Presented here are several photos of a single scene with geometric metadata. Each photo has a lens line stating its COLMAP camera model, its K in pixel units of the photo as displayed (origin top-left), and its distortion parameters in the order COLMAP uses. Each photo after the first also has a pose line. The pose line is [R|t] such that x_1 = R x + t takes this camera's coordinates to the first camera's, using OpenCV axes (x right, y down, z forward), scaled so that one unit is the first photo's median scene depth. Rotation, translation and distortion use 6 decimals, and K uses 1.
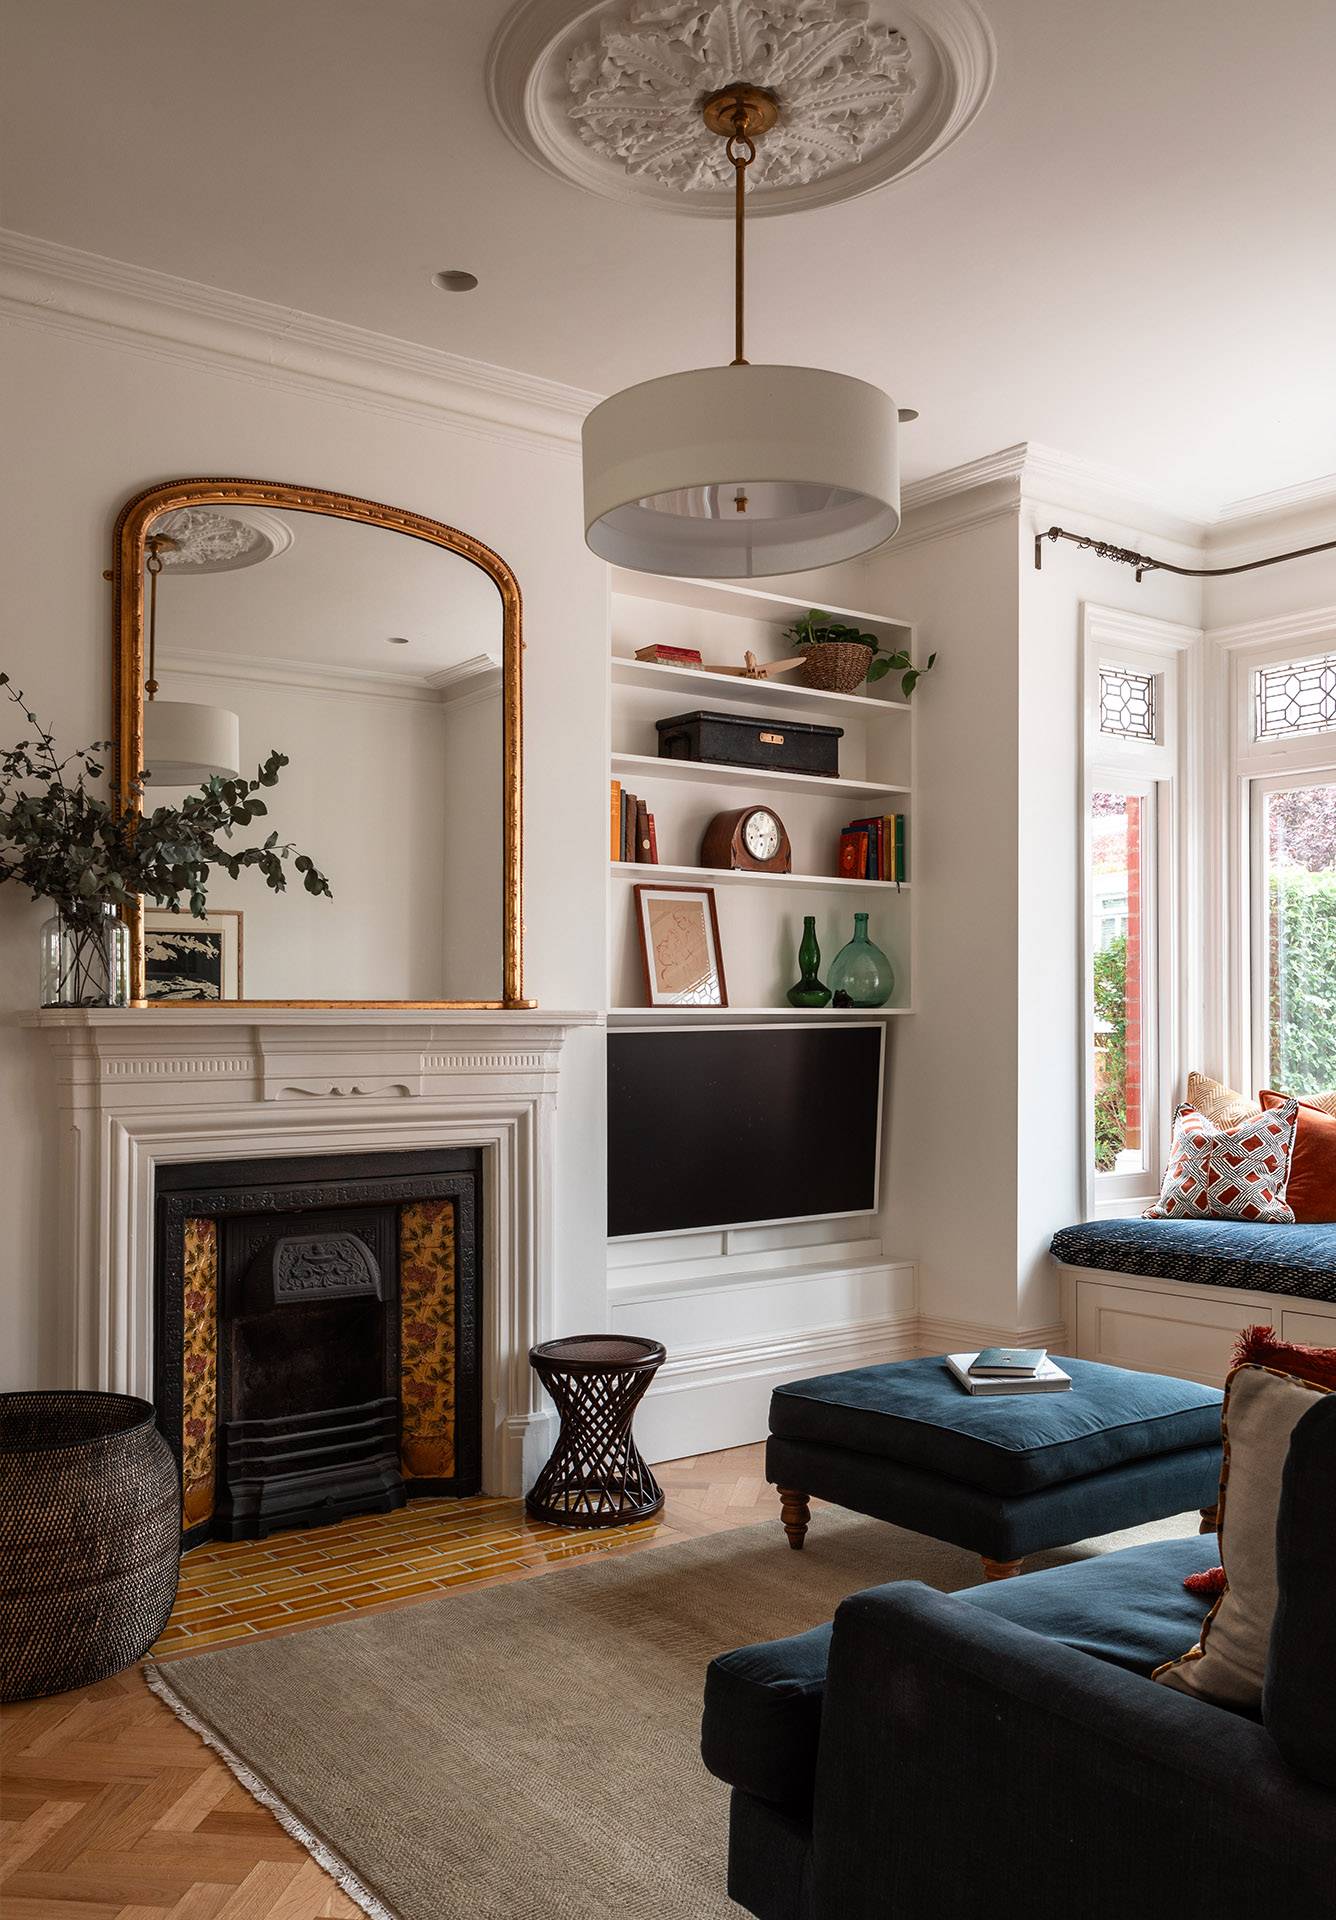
lens RADIAL K [[1631.2, 0, 656.1], [0, 1631.2, 1021.1], [0, 0, 1]] dist [0.006659, -0.002296]
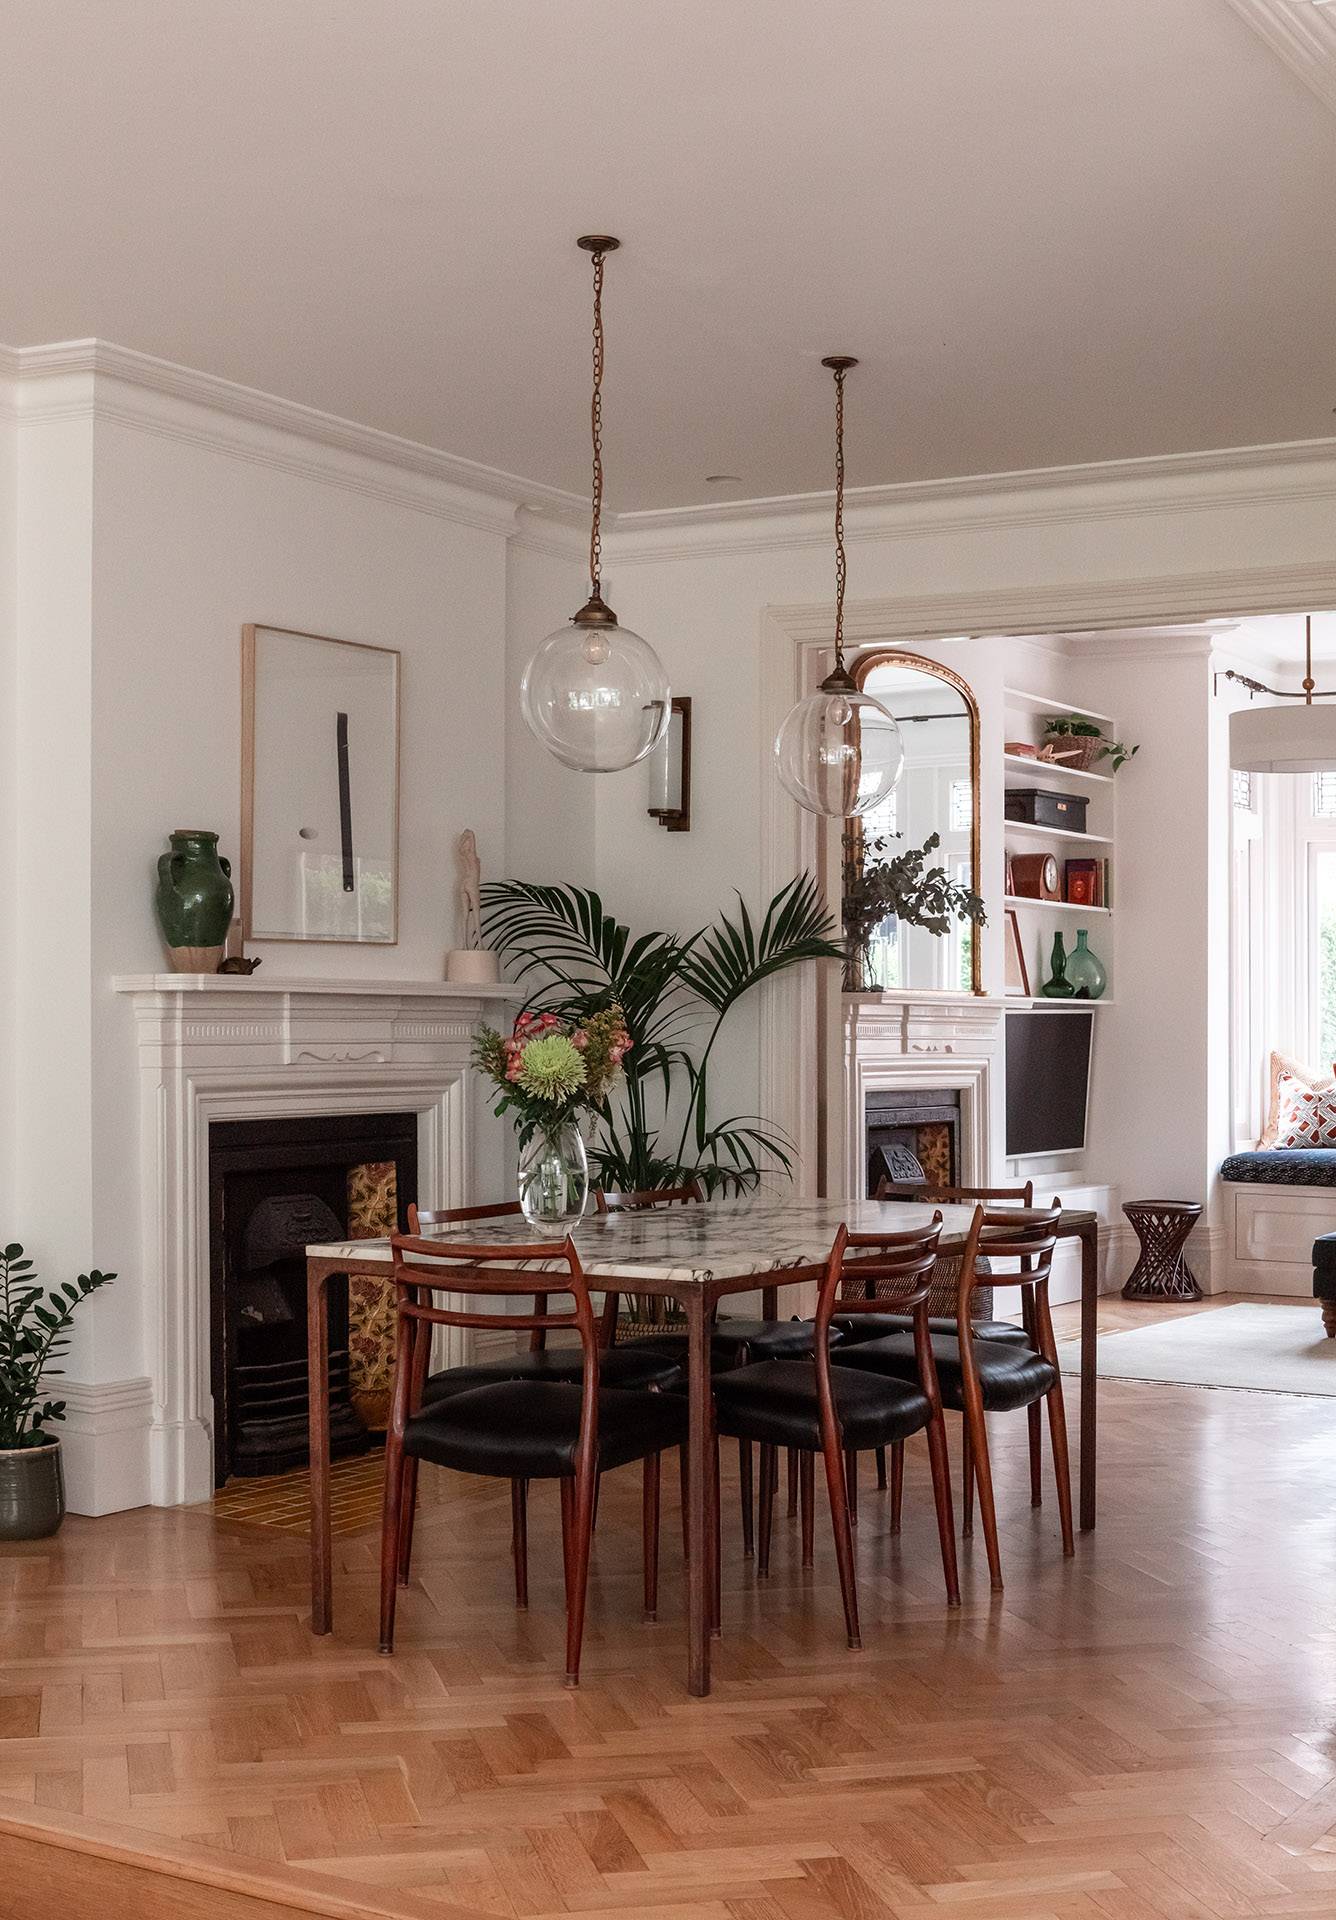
lens RADIAL K [[2543.6, 0, 665.7], [0, 2543.6, 969.3], [0, 0, 1]] dist [-0.030793, 0.000000]
pose [[0.932823, 0.025334, 0.359442, -1.025996], [-0.019248, 0.999605, -0.020499, 0.018008], [-0.359819, 0.012203, 0.932942, -0.911339]]
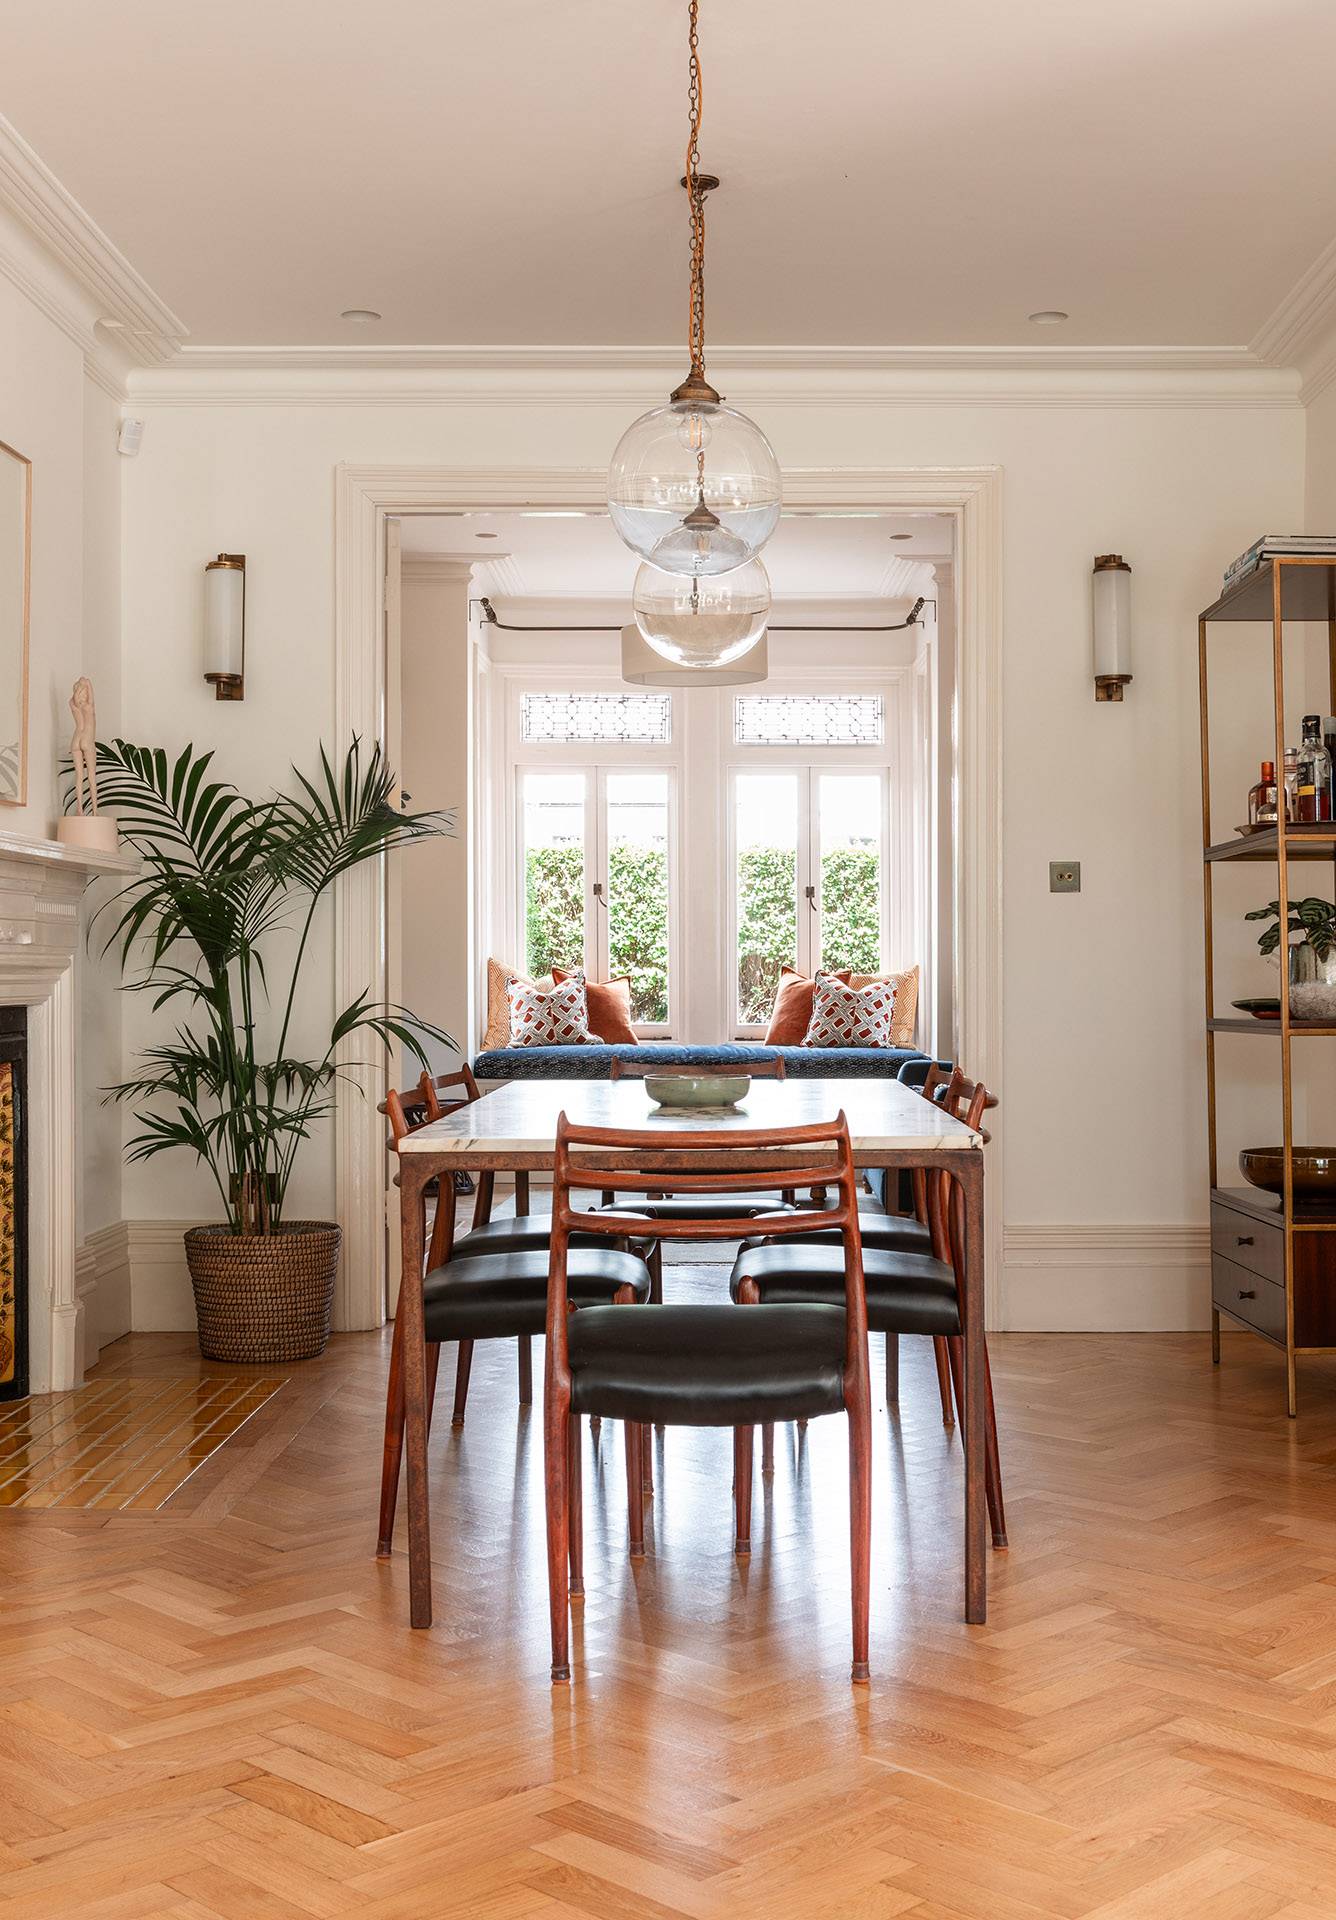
lens RADIAL K [[2225.6, 0, 742.8], [0, 2225.6, 949.0], [0, 0, 1]] dist [-0.020465, 0.000000]
pose [[0.604992, 0.016445, 0.796062, -1.271788], [-0.008728, 0.999864, -0.014022, 0.055159], [-0.796184, 0.001535, 0.605053, -0.457033]]
